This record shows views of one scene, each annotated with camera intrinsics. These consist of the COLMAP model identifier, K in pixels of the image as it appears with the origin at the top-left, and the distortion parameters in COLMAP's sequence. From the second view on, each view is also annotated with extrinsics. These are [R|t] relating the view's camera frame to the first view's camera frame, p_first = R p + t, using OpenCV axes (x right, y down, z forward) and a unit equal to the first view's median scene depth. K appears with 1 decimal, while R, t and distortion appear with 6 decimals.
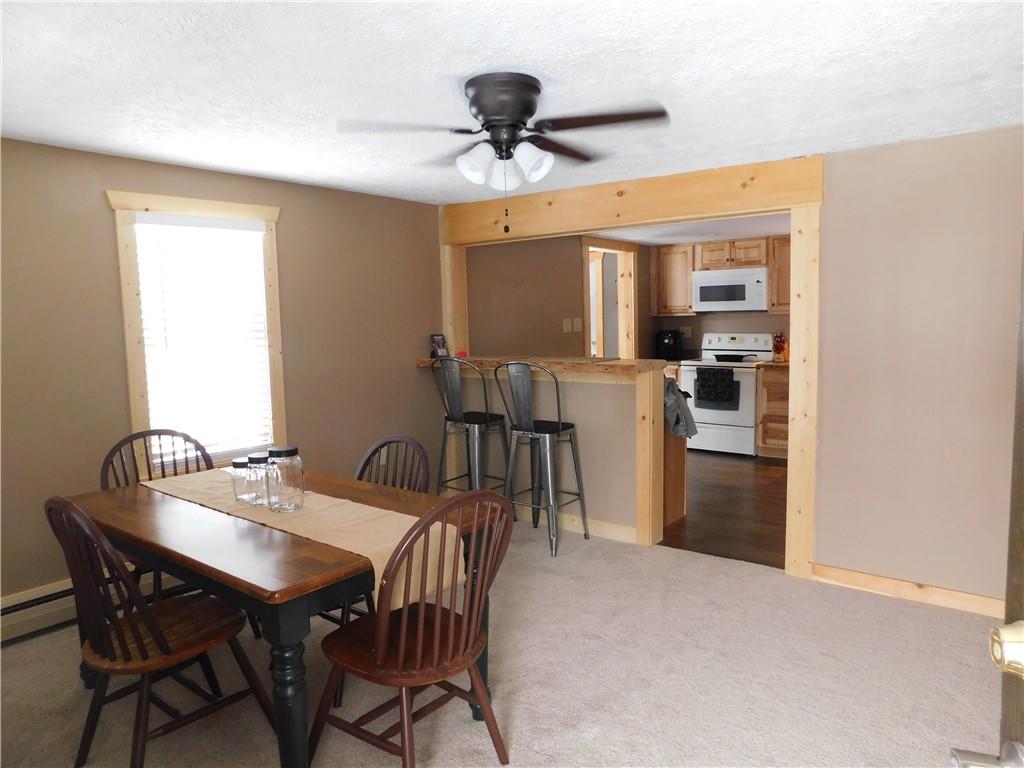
lens RADIAL K [[687.4, 0, 512.0], [0, 687.4, 384.0], [0, 0, 1]] dist [-0.035408, 0.000120]
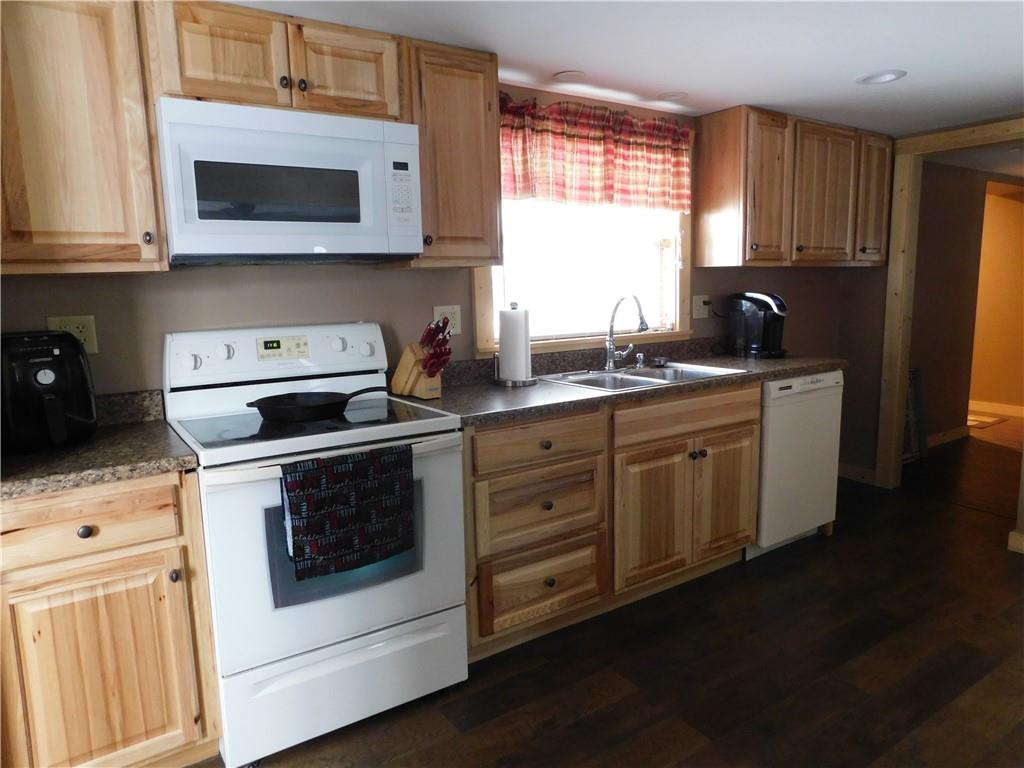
lens RADIAL K [[687.4, 0, 512.0], [0, 687.4, 384.0], [0, 0, 1]] dist [-0.035408, 0.000120]
pose [[0.293433, -0.130705, 0.947002, 0.050313], [0.106418, 0.988918, 0.103517, -0.072522], [-0.950038, 0.070403, 0.304090, 0.830505]]
